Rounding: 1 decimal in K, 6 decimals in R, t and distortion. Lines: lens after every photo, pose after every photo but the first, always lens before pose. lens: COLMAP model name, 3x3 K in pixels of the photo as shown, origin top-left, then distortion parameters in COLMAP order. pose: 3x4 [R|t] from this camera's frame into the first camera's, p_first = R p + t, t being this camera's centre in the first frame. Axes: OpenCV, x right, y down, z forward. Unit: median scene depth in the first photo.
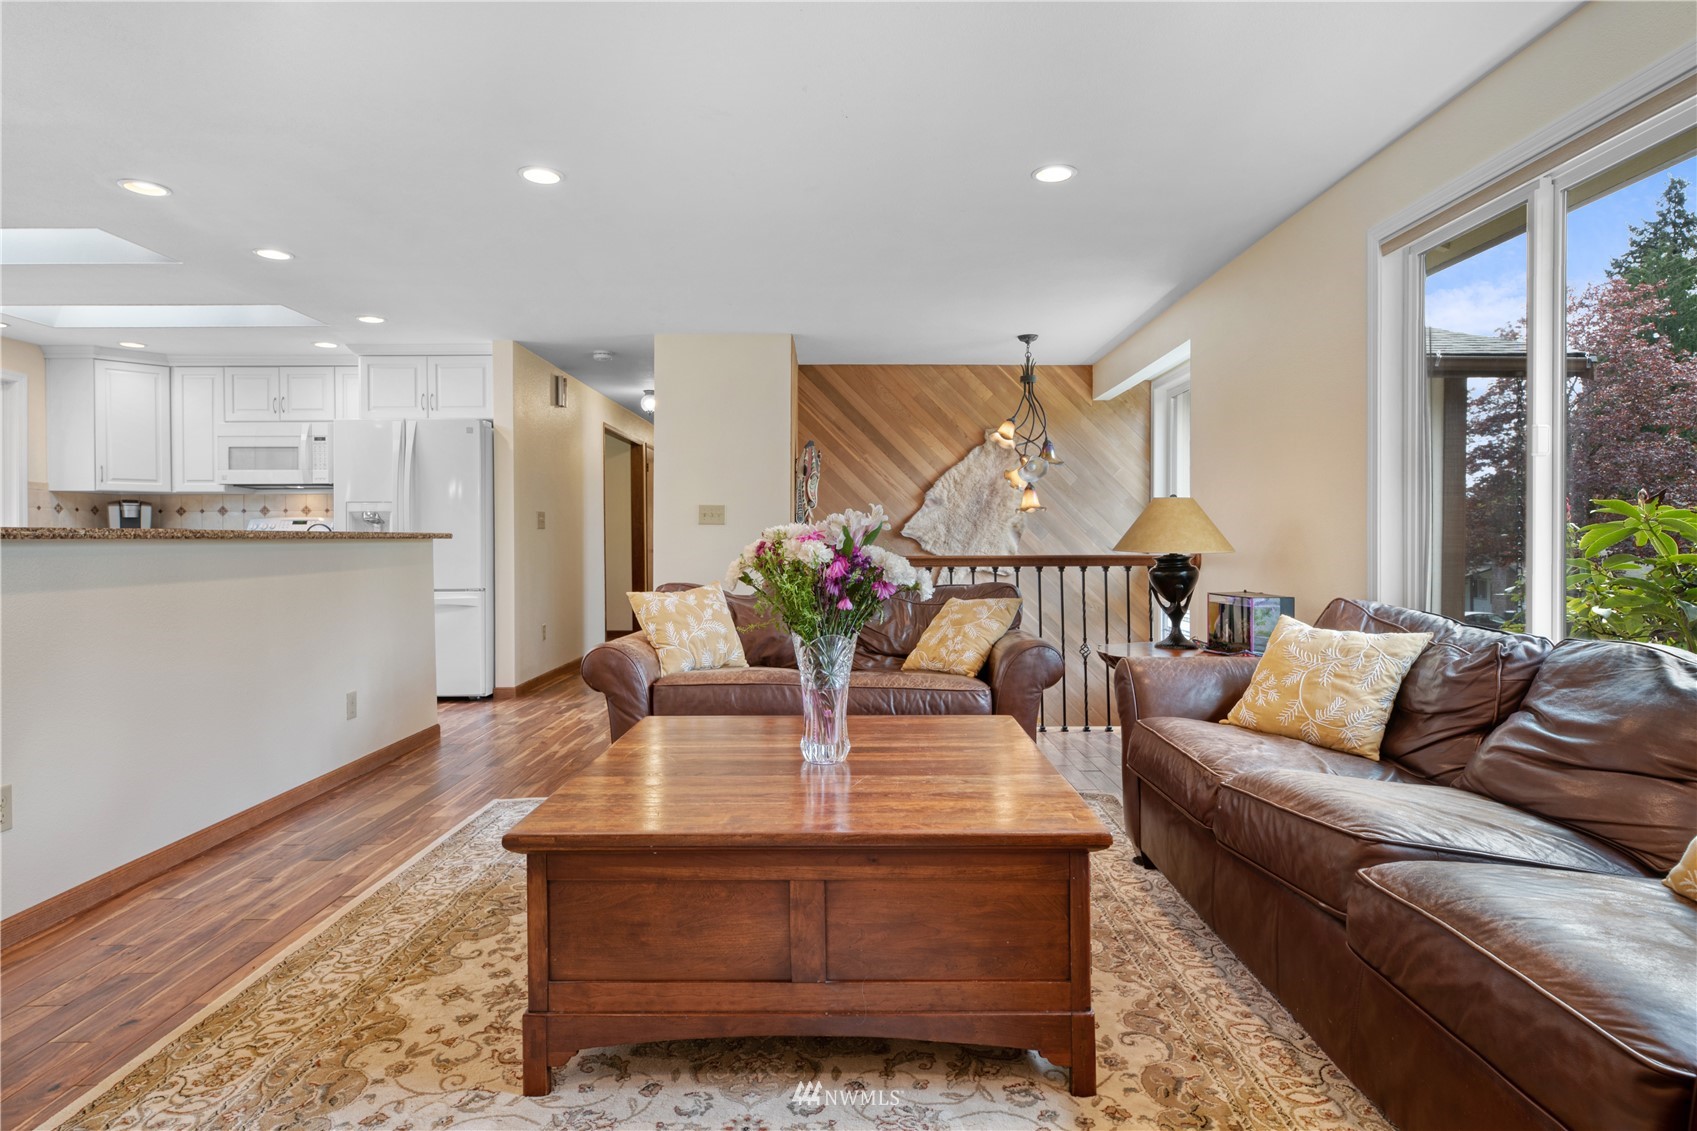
lens RADIAL K [[914.3, 0, 858.8], [0, 914.3, 549.2], [0, 0, 1]] dist [0.000779, -0.000823]
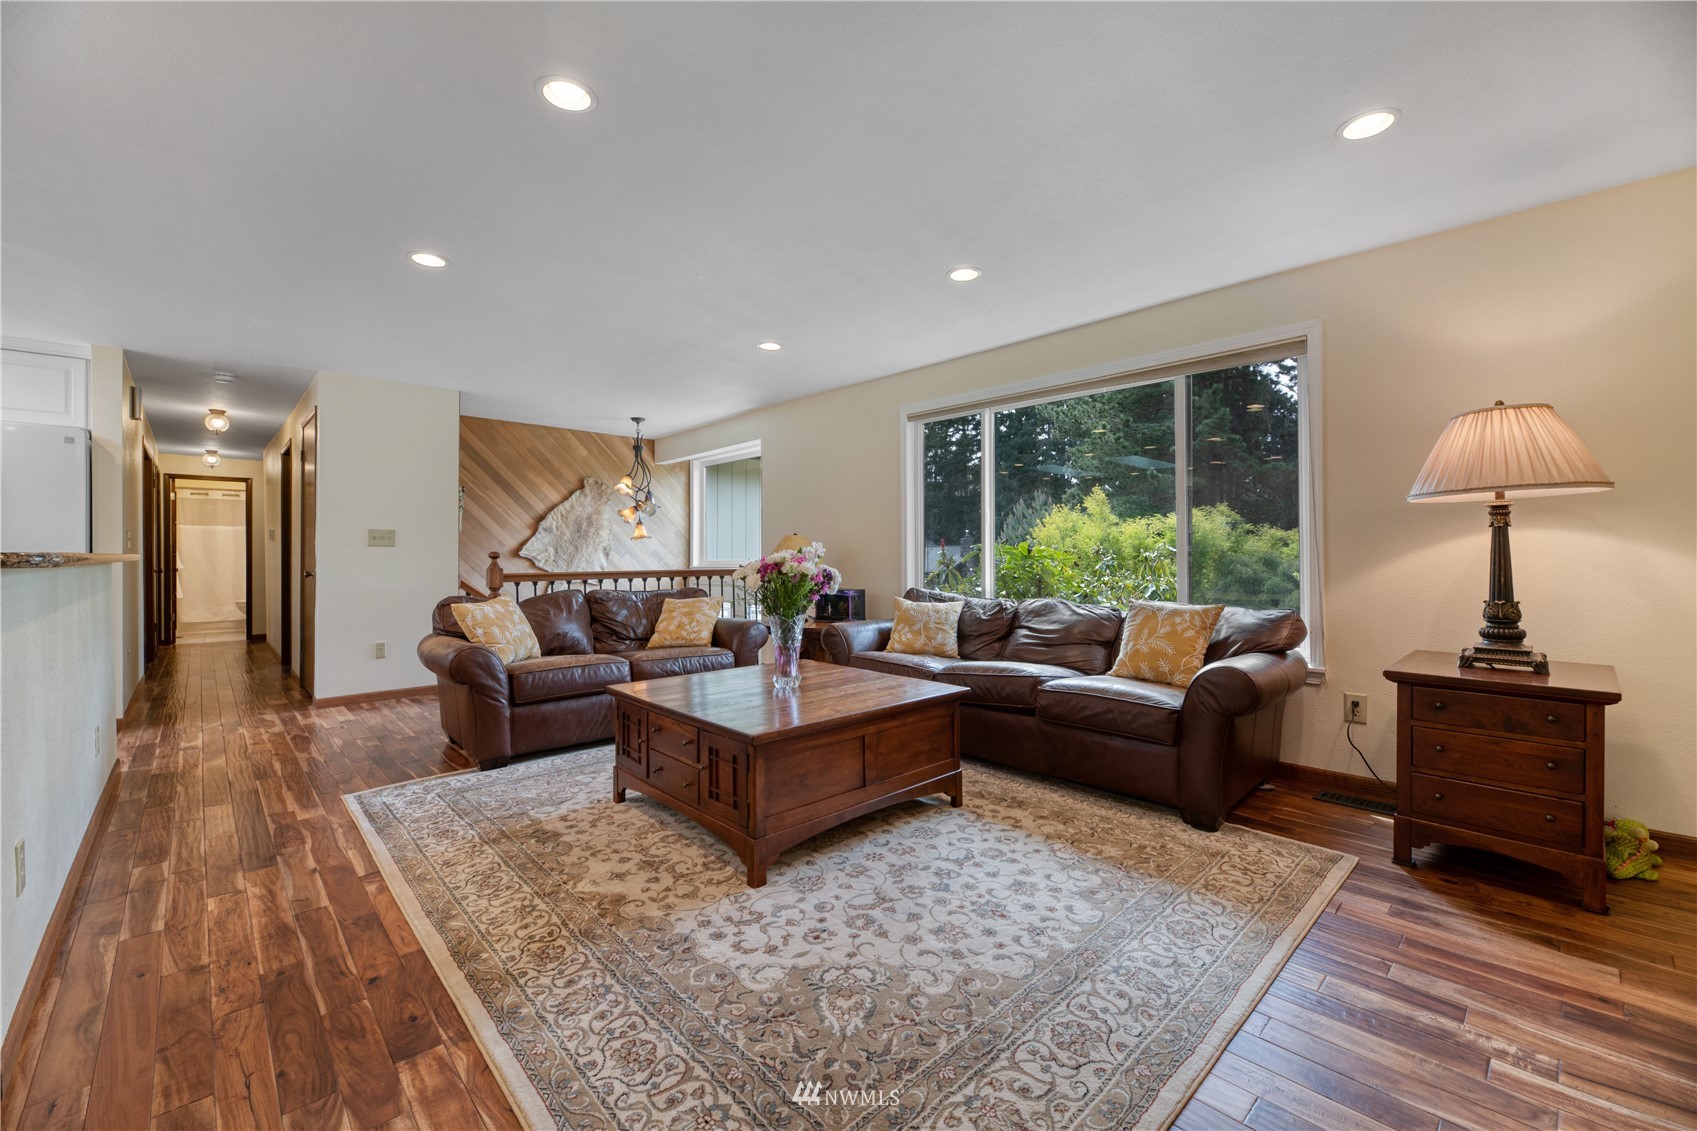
lens RADIAL K [[684.0, 0, 846.1], [0, 684.0, 555.3], [0, 0, 1]] dist [-0.008100, -0.000147]
pose [[0.735365, -0.000588, 0.677671, -0.623888], [0.008813, 0.999923, -0.008696, -0.007445], [-0.677614, 0.012367, 0.735314, -0.034871]]
